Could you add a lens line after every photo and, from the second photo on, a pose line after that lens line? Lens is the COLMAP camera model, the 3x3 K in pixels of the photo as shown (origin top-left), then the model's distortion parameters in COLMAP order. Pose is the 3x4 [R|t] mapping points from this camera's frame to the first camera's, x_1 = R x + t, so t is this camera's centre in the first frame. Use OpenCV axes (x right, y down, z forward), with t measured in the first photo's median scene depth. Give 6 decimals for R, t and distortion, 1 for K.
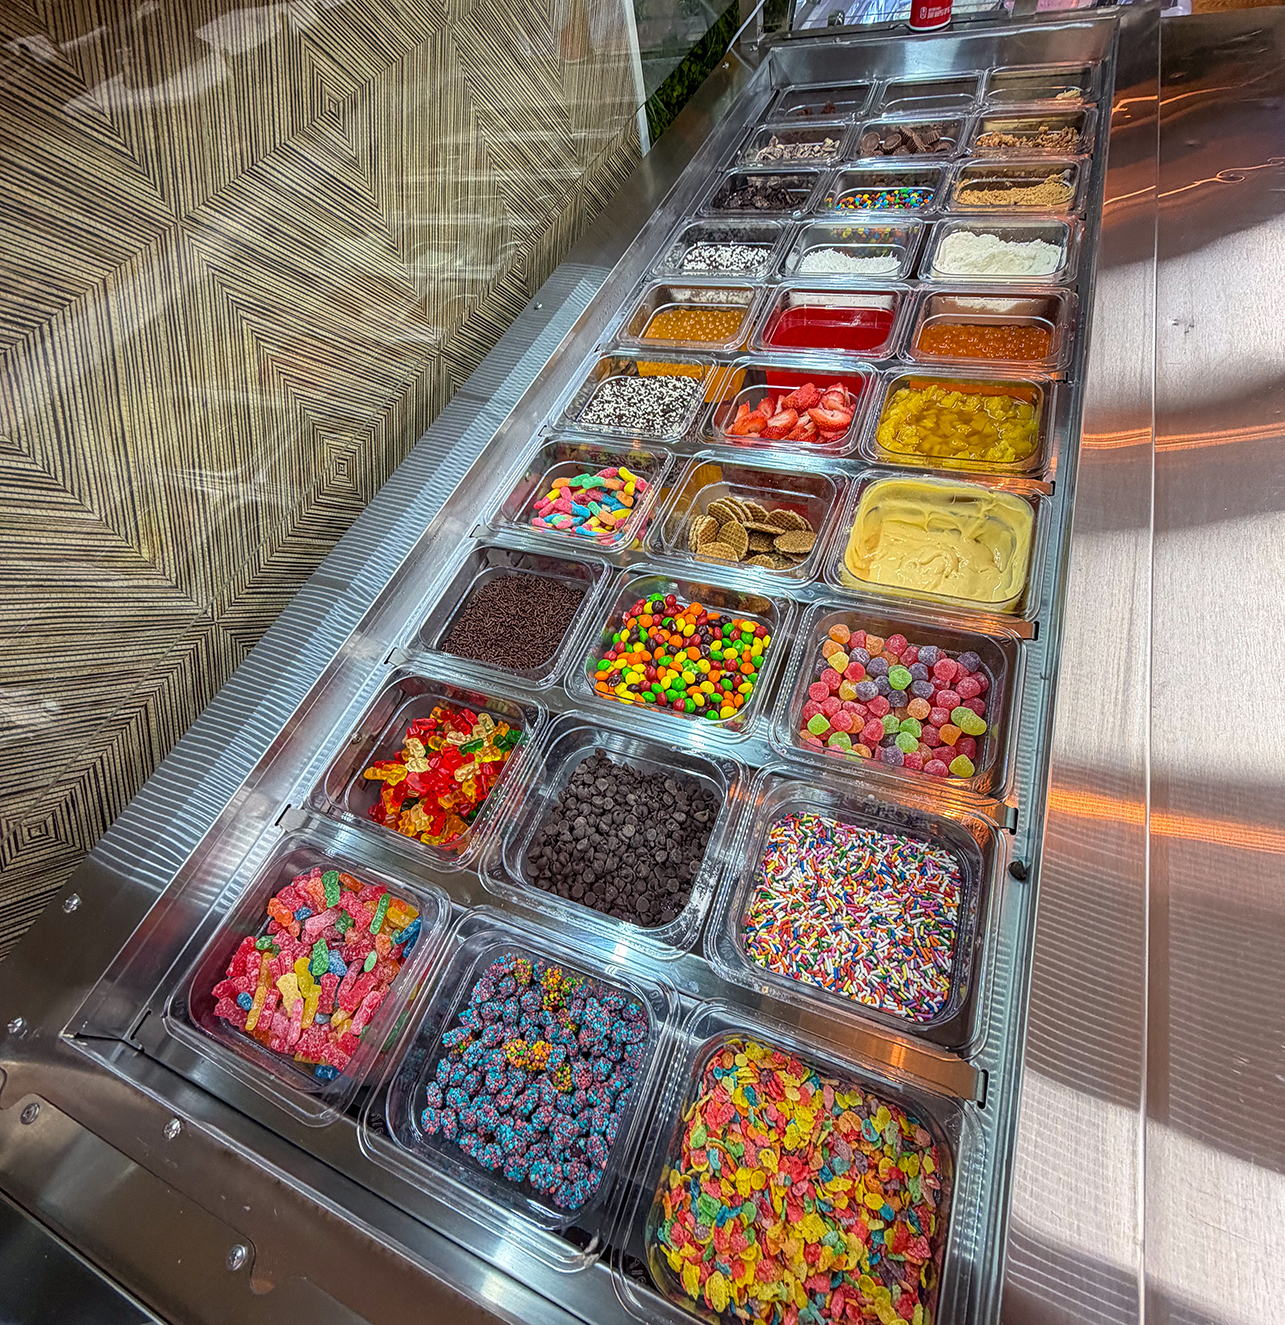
lens RADIAL K [[677.4, 0, 642.5], [0, 677.4, 662.5], [0, 0, 1]] dist [-0.002690, -0.000174]
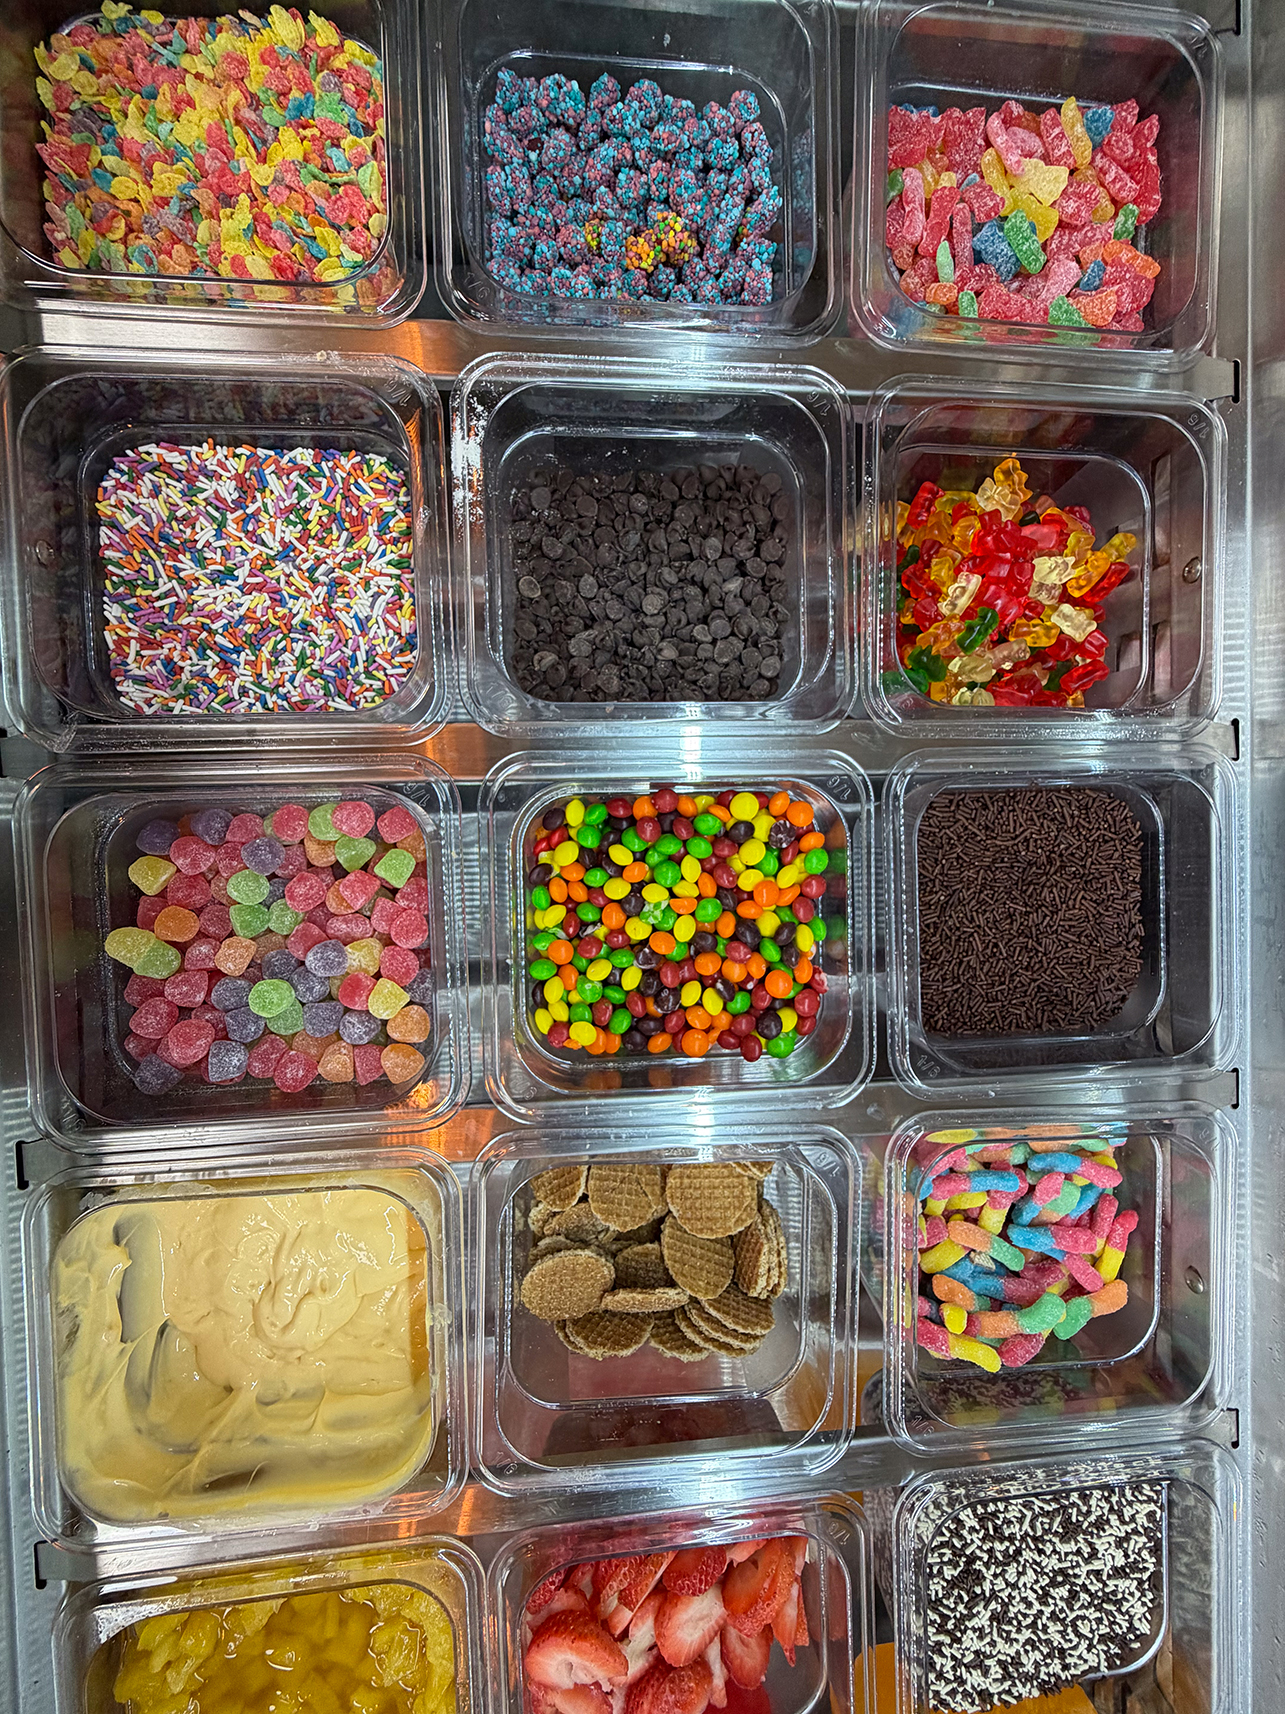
lens RADIAL K [[696.1, 0, 650.1], [0, 696.1, 855.9], [0, 0, 1]] dist [0.000828, 0.000343]
pose [[-0.920042, 0.381663, 0.088631, 0.011784], [-0.287306, -0.810952, 0.509718, -0.232221], [0.266416, 0.443498, 0.855764, 0.514782]]
